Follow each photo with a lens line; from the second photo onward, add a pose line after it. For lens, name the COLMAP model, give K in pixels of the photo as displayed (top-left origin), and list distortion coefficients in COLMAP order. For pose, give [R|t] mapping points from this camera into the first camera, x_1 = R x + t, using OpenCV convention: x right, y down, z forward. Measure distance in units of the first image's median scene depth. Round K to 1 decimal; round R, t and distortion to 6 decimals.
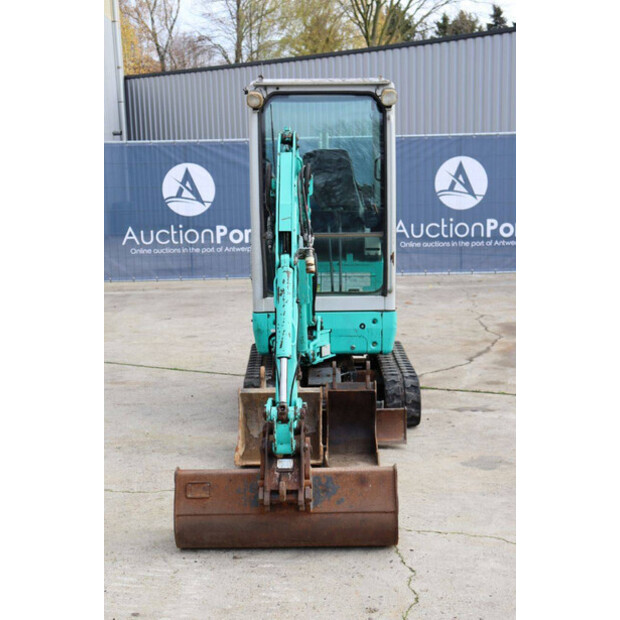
lens RADIAL K [[957.7, 0, 308.8], [0, 957.7, 308.7], [0, 0, 1]] dist [0.155939, 0.000000]
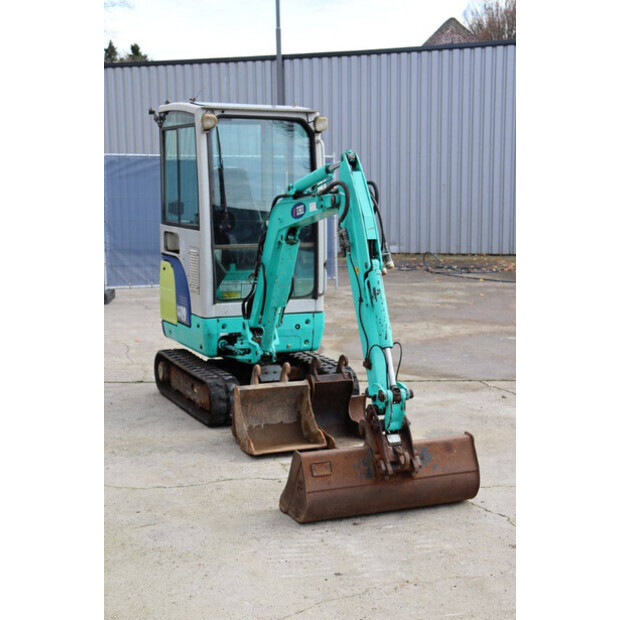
lens RADIAL K [[911.9, 0, 311.1], [0, 911.9, 311.2], [0, 0, 1]] dist [0.133863, 0.000000]
pose [[0.932335, -0.038077, 0.359584, -0.347700], [0.041769, 0.999124, -0.002499, 0.003992], [-0.359174, 0.017349, 0.933109, -0.000128]]
